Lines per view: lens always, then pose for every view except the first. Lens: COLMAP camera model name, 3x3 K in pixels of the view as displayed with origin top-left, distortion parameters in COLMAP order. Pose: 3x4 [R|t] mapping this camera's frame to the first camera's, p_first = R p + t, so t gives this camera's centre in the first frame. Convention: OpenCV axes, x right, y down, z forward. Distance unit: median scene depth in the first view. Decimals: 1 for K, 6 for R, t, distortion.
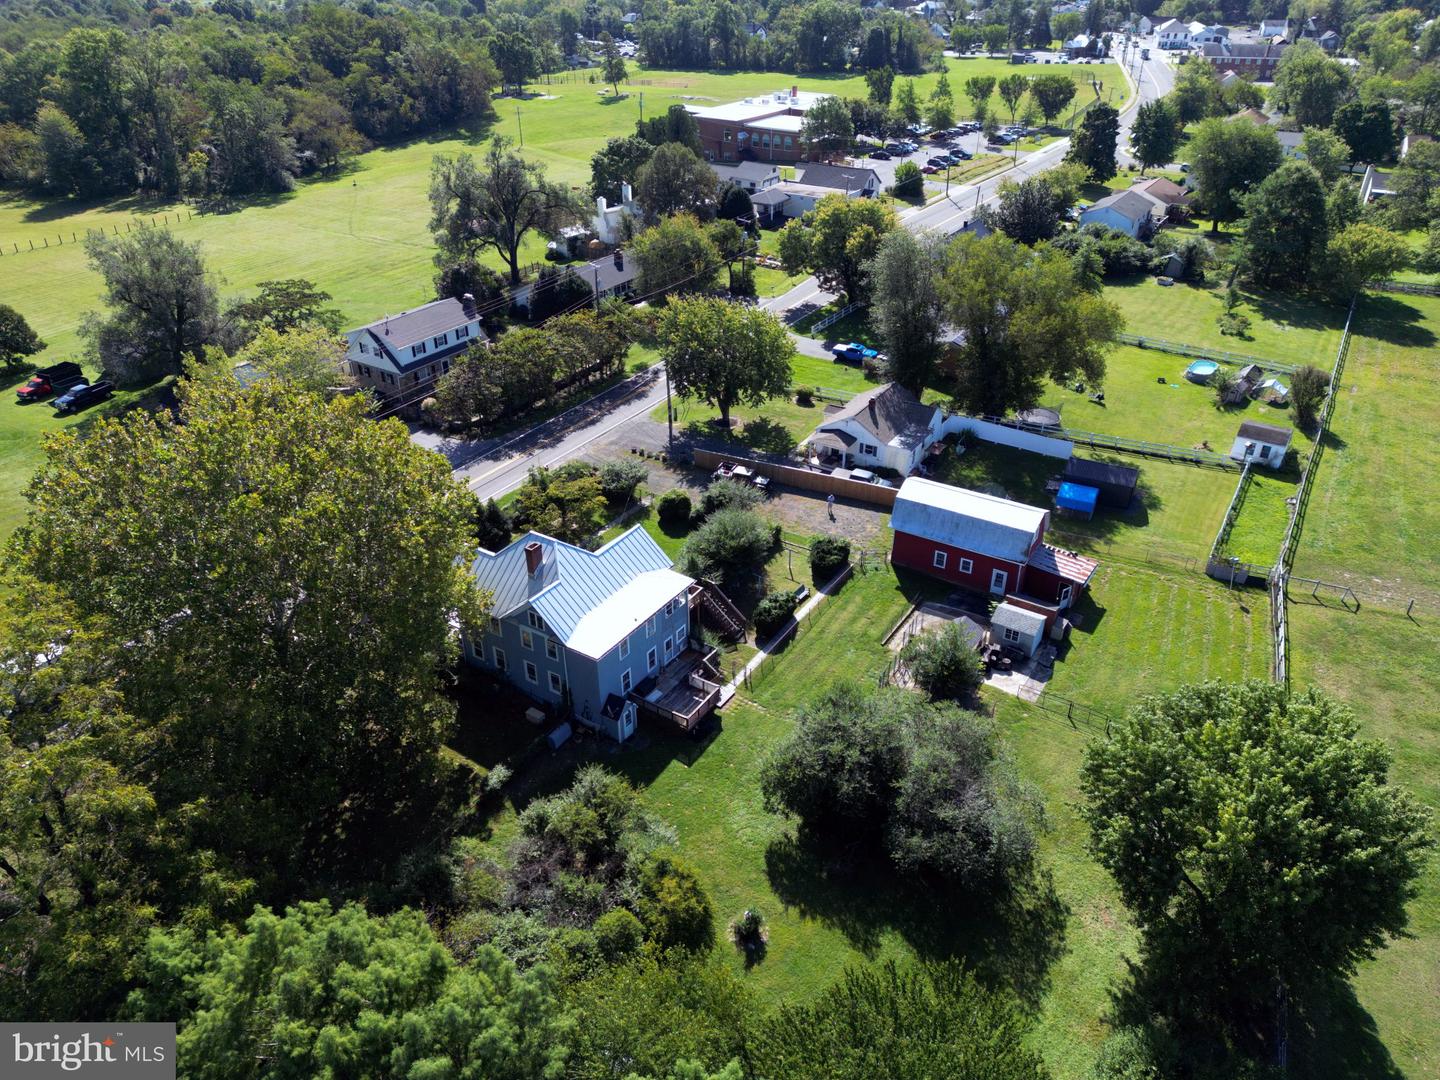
lens RADIAL K [[1000.1, 0, 716.0], [0, 1000.1, 540.6], [0, 0, 1]] dist [0.081564, -0.082050]
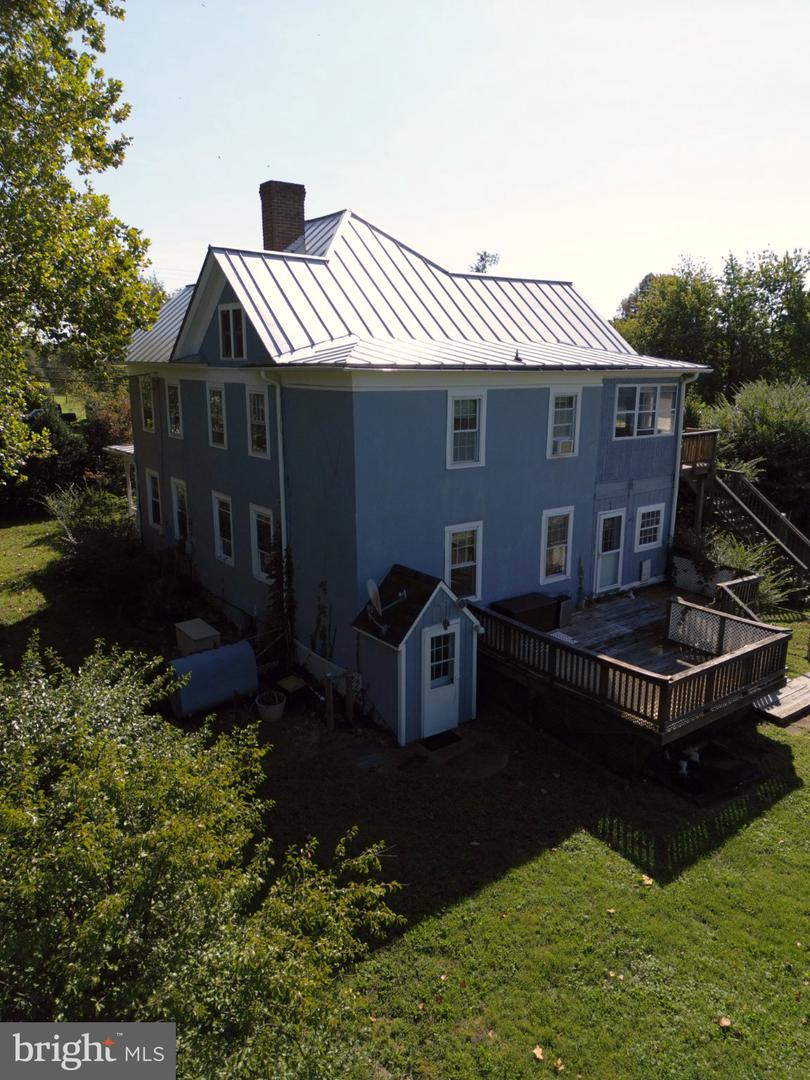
lens RADIAL K [[750.1, 0, 402.2], [0, 750.1, 540.9], [0, 0, 1]] dist [0.081564, -0.082050]
pose [[0.939342, 0.089468, -0.331106, -0.027072], [-0.185896, 0.944089, -0.272283, 0.183105], [0.288233, 0.317318, 0.903455, 0.705714]]
